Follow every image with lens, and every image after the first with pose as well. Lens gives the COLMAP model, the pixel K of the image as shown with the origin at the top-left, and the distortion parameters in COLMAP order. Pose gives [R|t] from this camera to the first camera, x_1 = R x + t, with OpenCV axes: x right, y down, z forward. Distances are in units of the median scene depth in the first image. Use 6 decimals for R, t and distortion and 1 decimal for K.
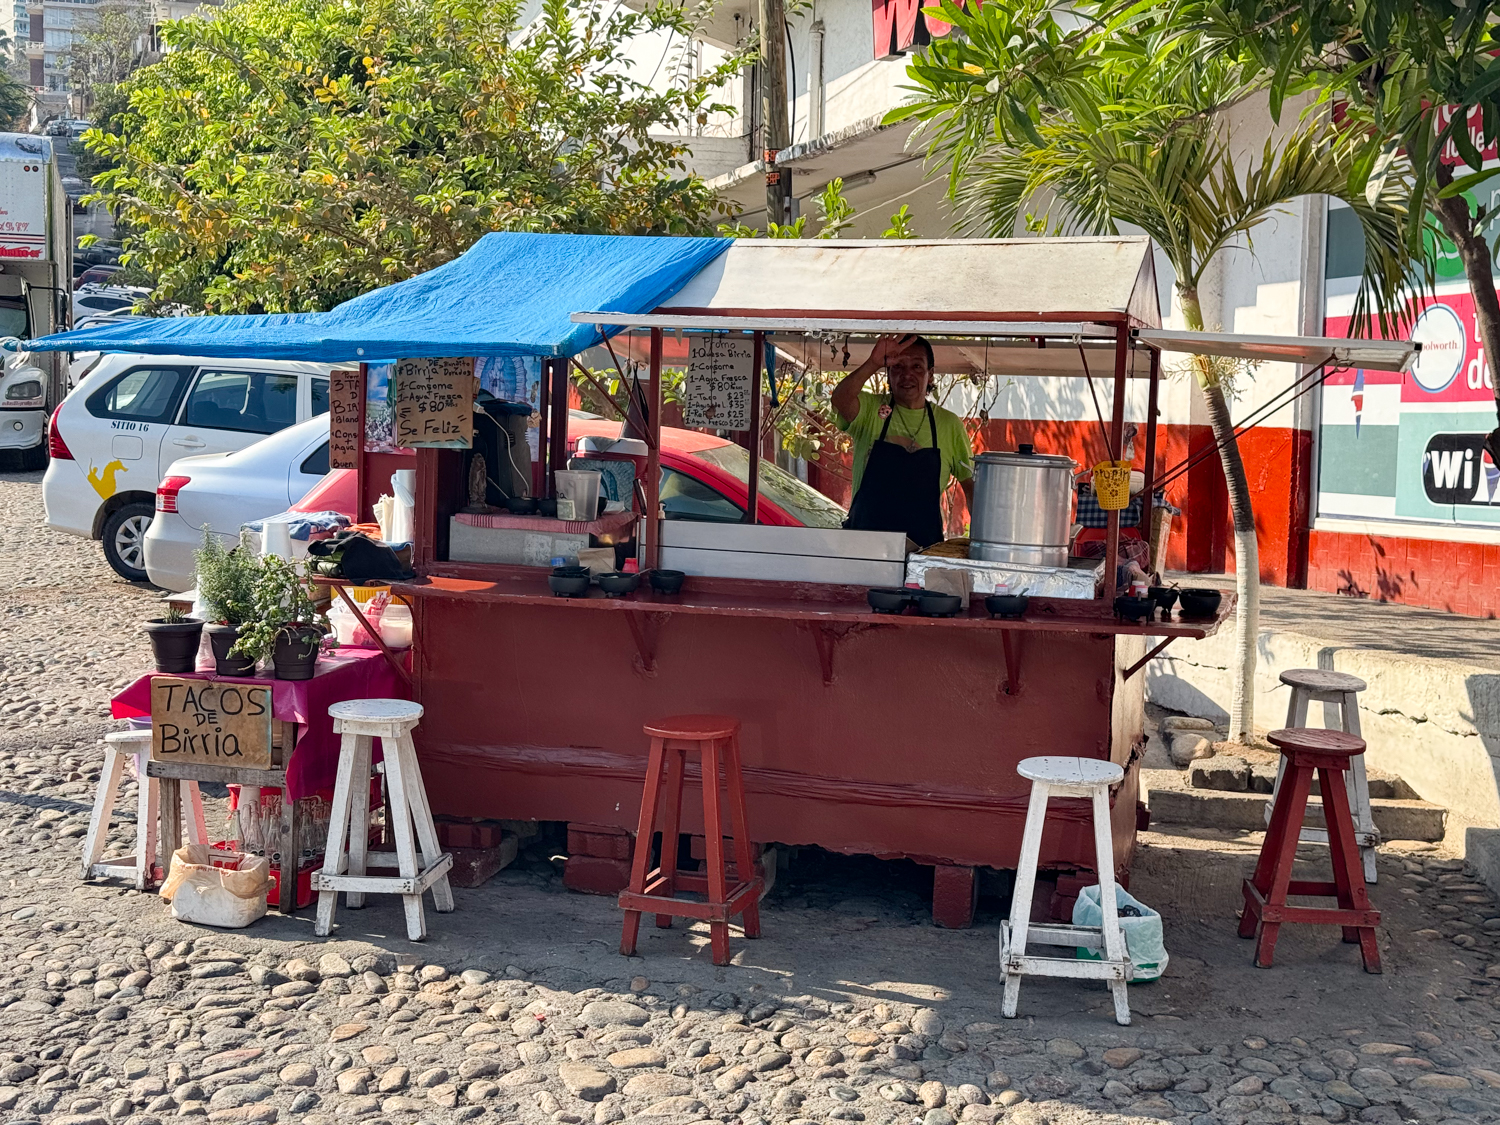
lens RADIAL K [[2091.7, 0, 771.3], [0, 2091.7, 650.4], [0, 0, 1]] dist [0.047709, -0.005603]
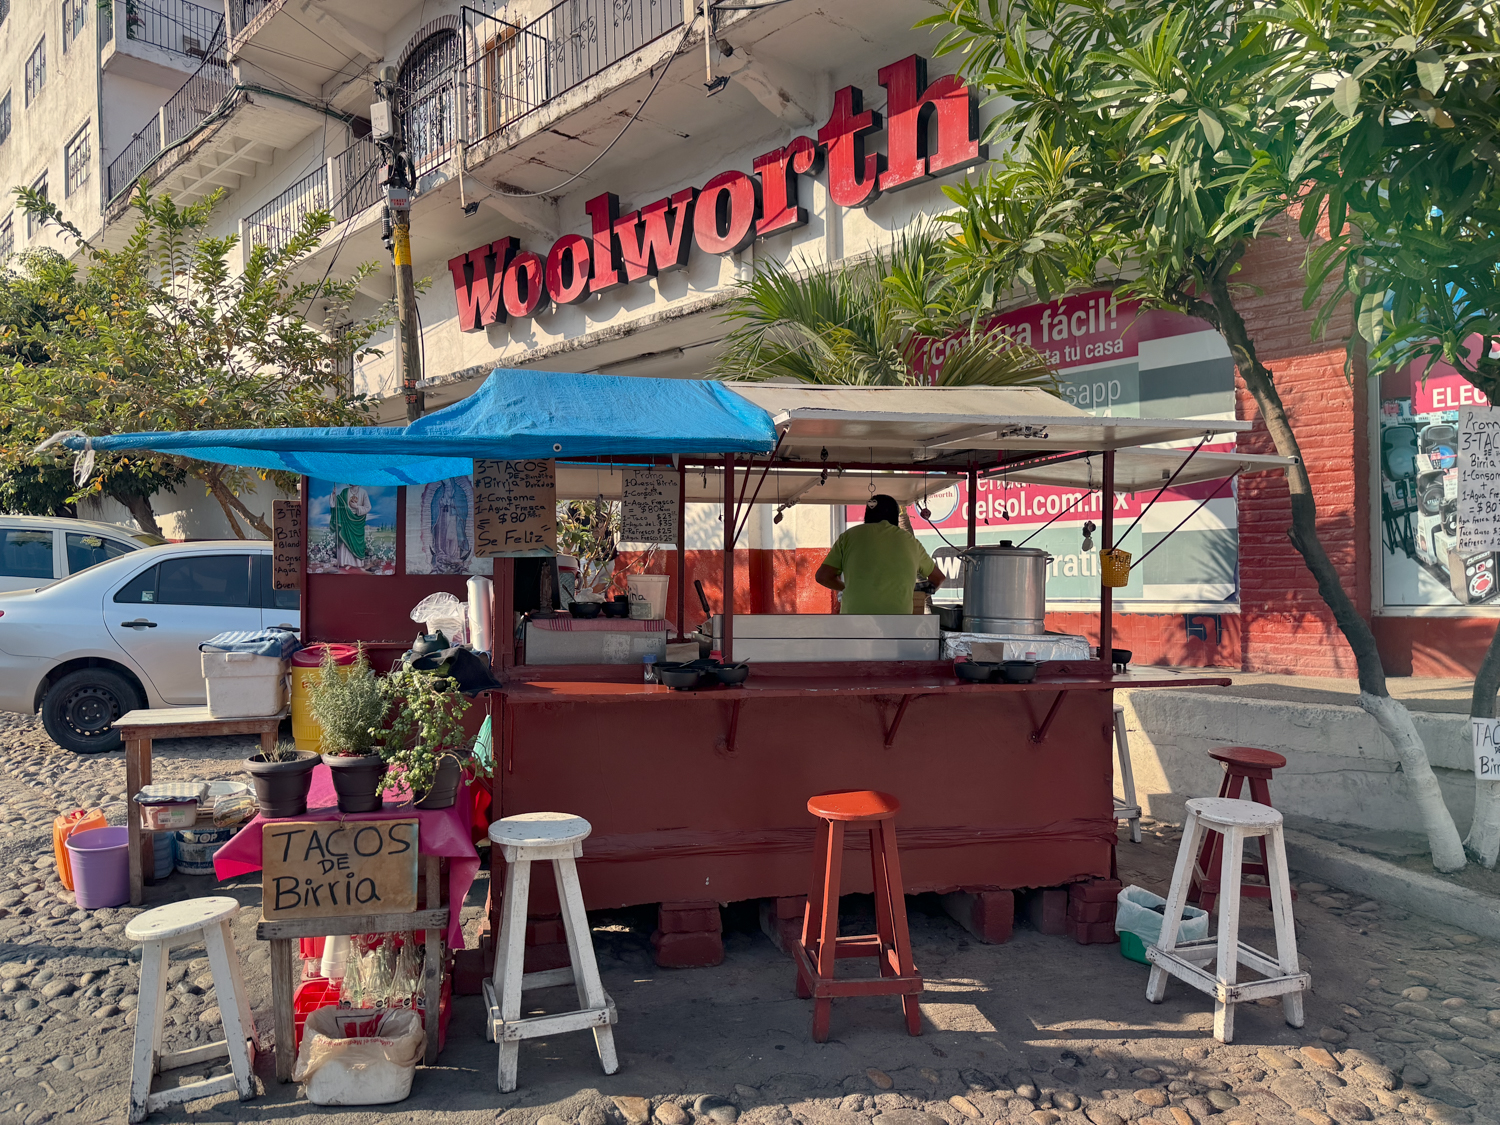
lens RADIAL K [[1063.2, 0, 756.1], [0, 1063.2, 592.5], [0, 0, 1]] dist [0.024734, -0.045496]
pose [[0.892213, -0.039758, 0.449862, -0.293474], [0.076913, 0.994942, -0.064610, -0.036807], [-0.445018, 0.092246, 0.890758, 0.485755]]
